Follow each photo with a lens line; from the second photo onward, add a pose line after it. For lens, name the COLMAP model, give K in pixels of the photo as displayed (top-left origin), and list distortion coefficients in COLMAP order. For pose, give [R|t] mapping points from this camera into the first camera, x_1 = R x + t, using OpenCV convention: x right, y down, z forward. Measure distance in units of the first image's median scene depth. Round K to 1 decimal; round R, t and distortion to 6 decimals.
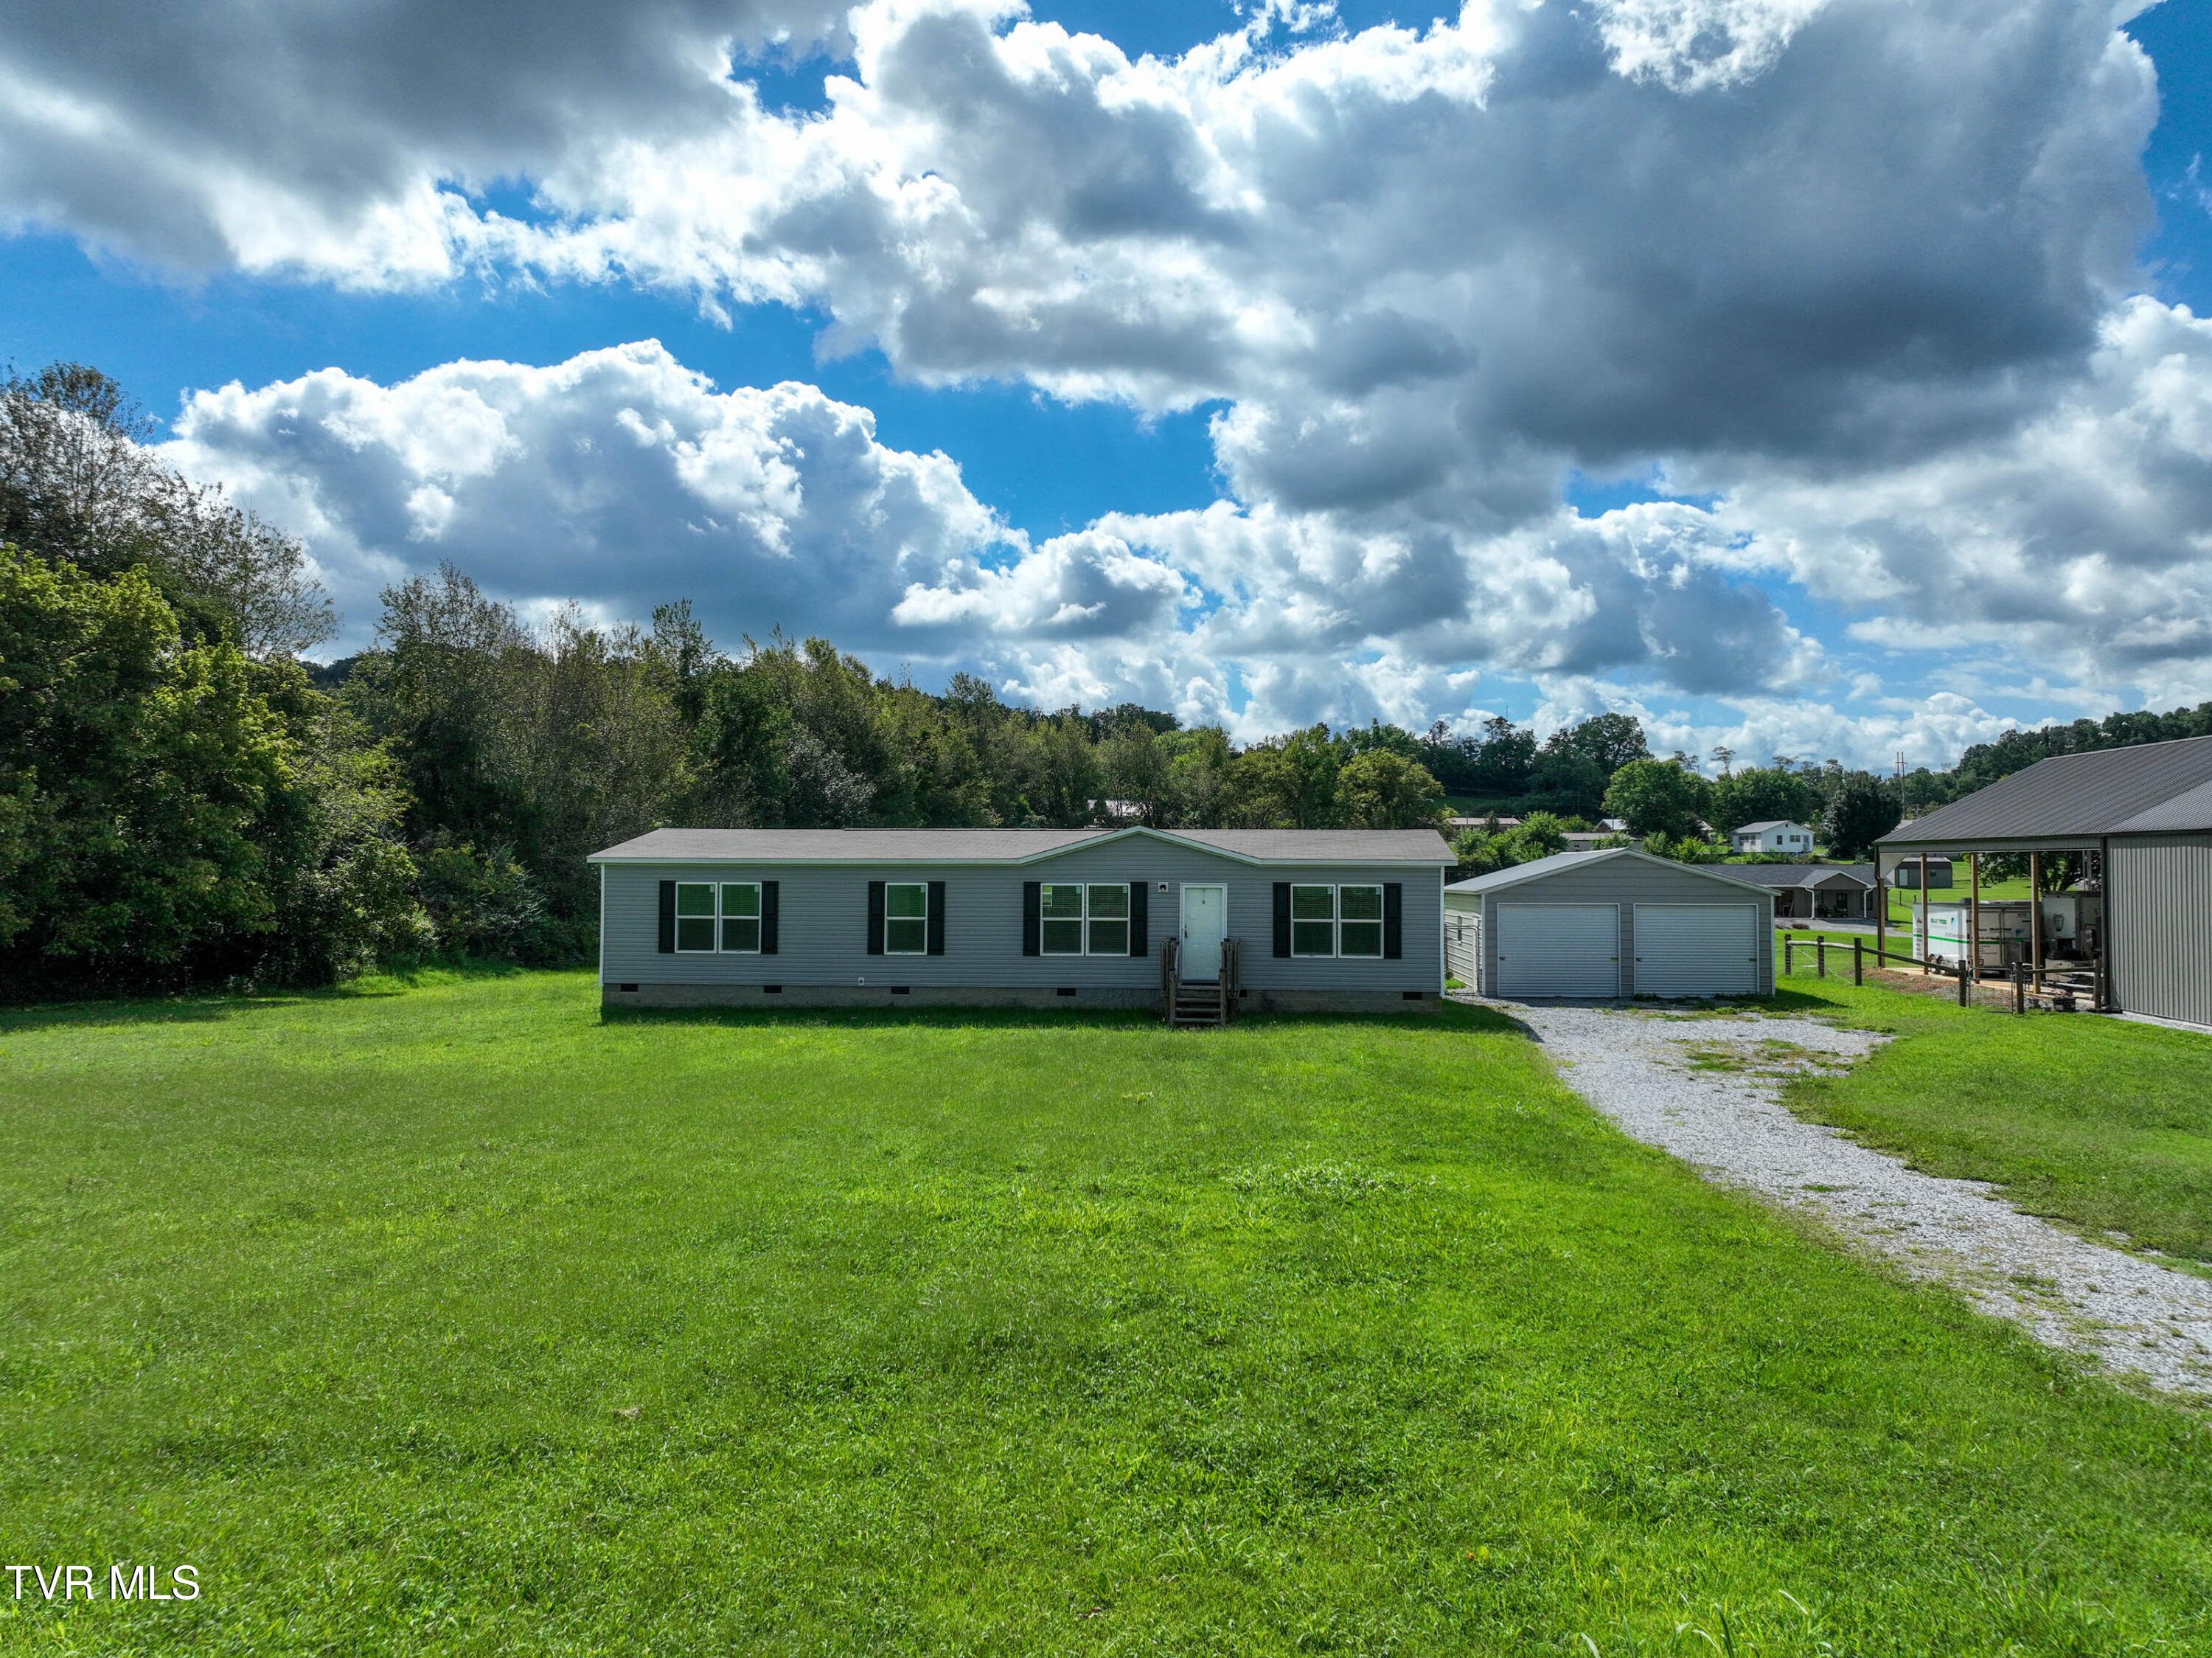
lens RADIAL K [[1567.4, 0, 1110.9], [0, 1567.4, 820.6], [0, 0, 1]] dist [0.010560, -0.003288]
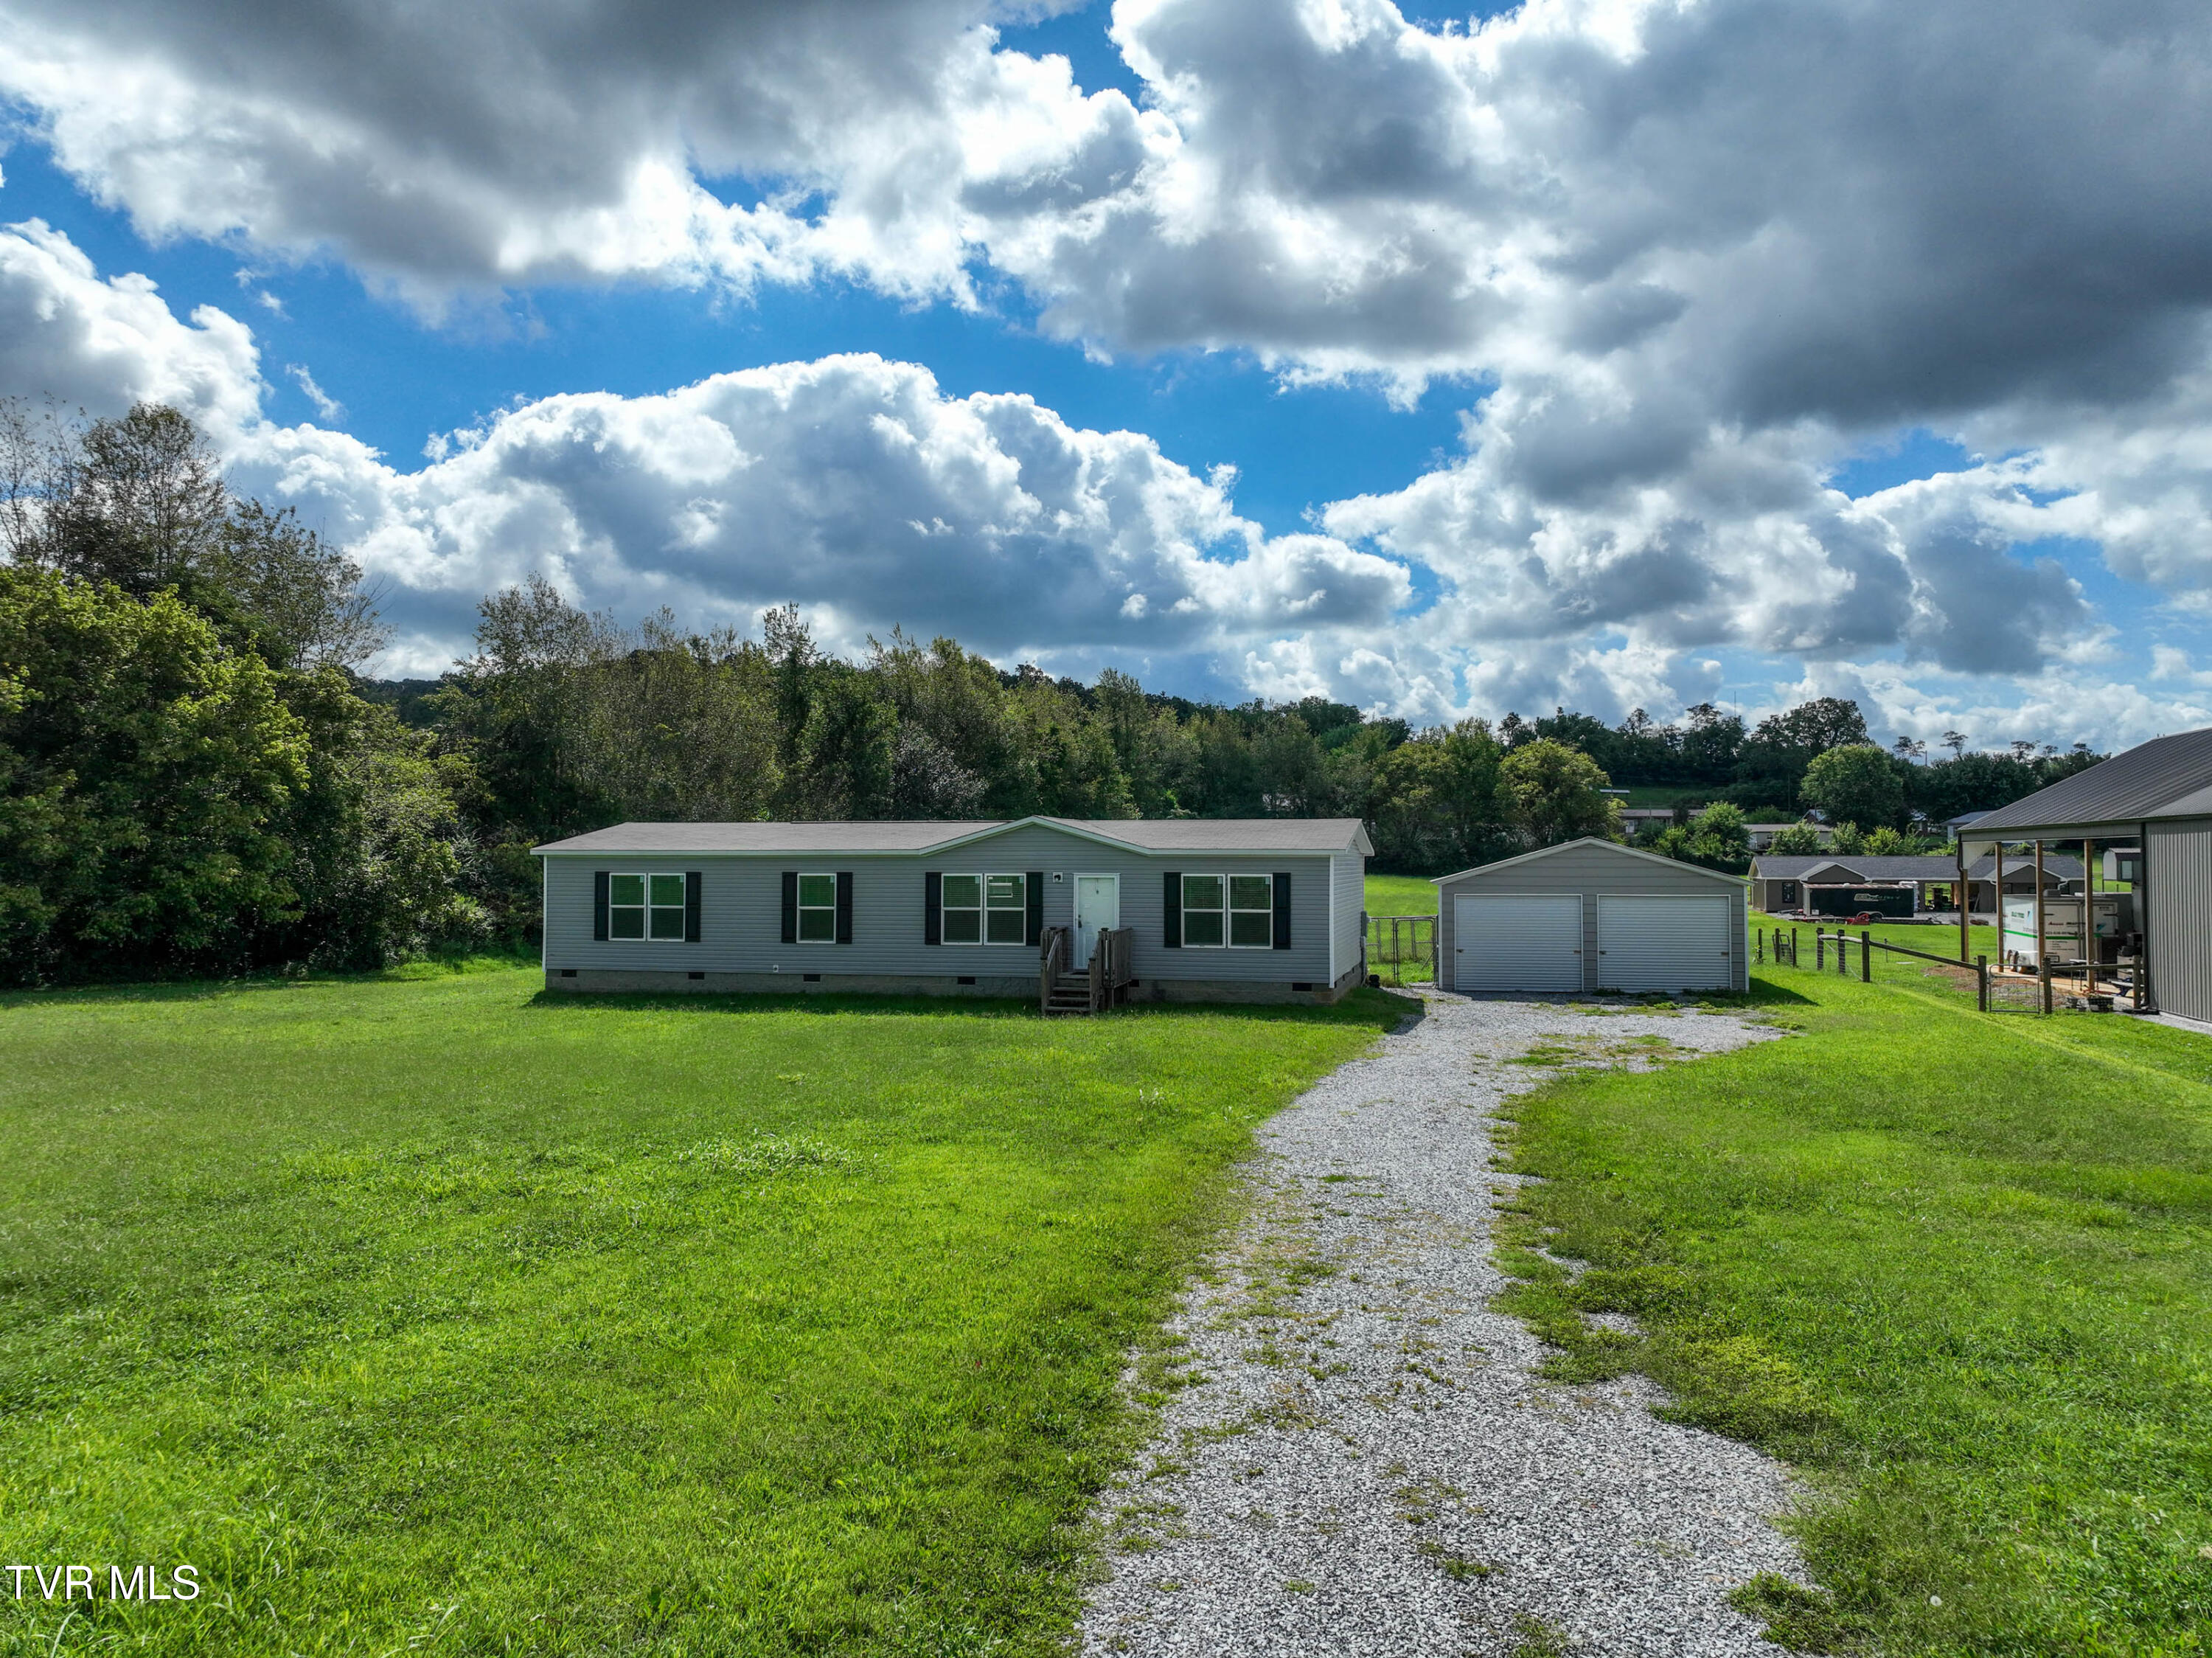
lens RADIAL K [[1567.4, 0, 1110.9], [0, 1567.4, 820.6], [0, 0, 1]] dist [0.010560, -0.003288]
pose [[0.989968, -0.006432, -0.141146, 0.174811], [0.006848, 0.999974, 0.002460, 0.003194], [0.141127, -0.003402, 0.989986, 0.006095]]
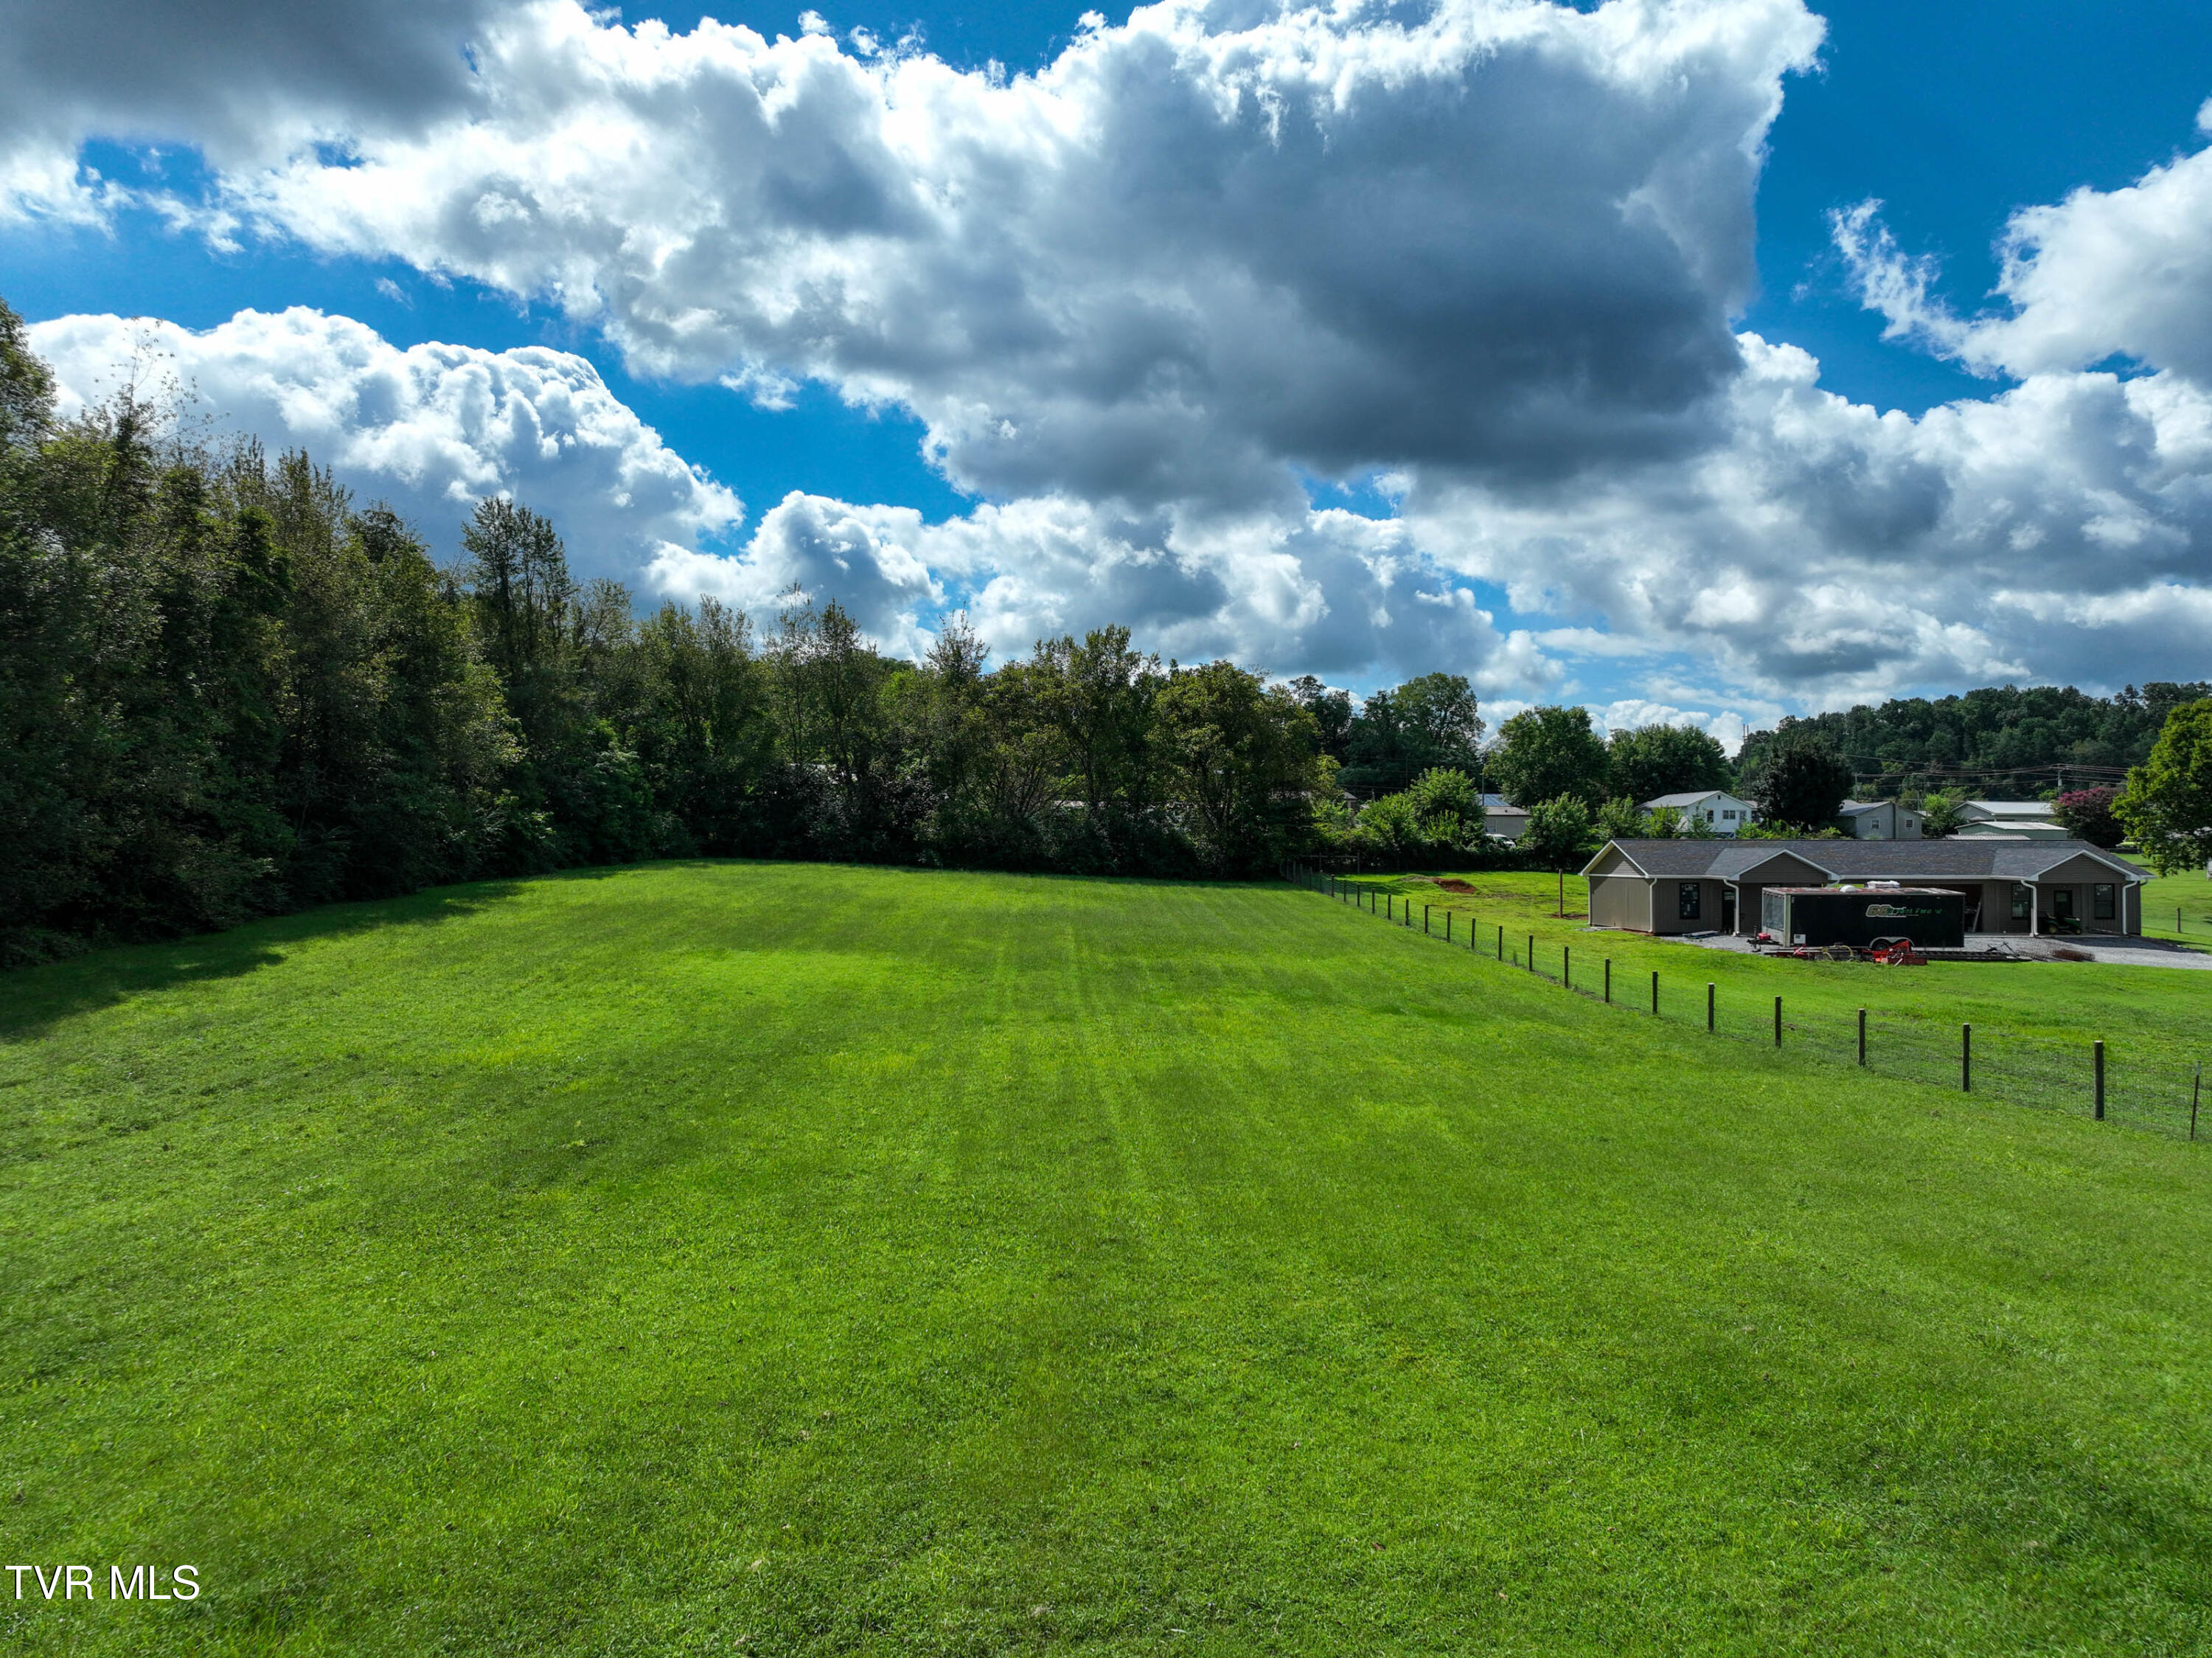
lens RADIAL K [[1567.4, 0, 1110.9], [0, 1567.4, 820.6], [0, 0, 1]] dist [0.010560, -0.003288]
pose [[0.985745, 0.006095, 0.168137, 0.095320], [-0.006758, 0.999971, 0.003372, 0.065733], [-0.168112, -0.004460, 0.985758, 1.541881]]
